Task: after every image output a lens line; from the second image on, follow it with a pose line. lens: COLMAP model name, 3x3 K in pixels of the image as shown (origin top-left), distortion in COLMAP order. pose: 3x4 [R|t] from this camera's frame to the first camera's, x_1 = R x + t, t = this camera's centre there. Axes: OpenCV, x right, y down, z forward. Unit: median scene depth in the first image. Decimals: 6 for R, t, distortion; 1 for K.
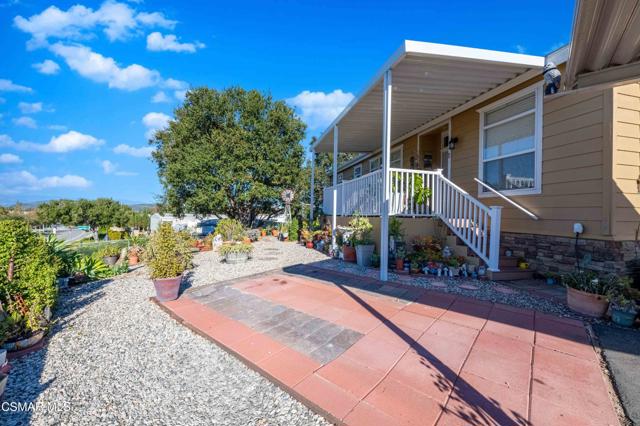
lens RADIAL K [[253.5, 0, 319.0], [0, 253.5, 210.4], [0, 0, 1]] dist [-0.000186, -0.003200]
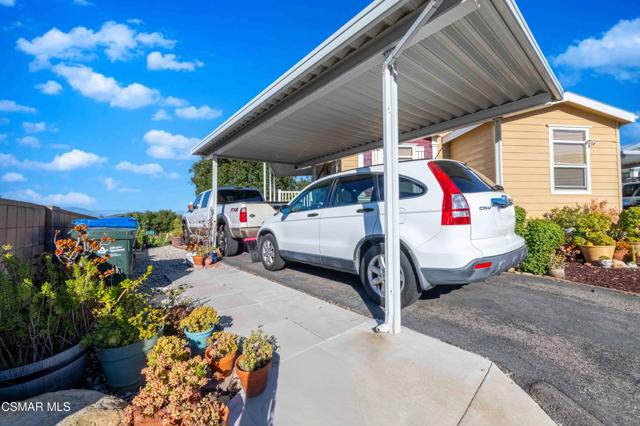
lens RADIAL K [[244.0, 0, 315.2], [0, 244.0, 214.0], [0, 0, 1]] dist [-0.015573, -0.000091]
pose [[0.988521, -0.030195, -0.148038, 0.336264], [0.029074, 0.999530, -0.009732, 0.017858], [0.148262, 0.005317, 0.988934, -0.373318]]
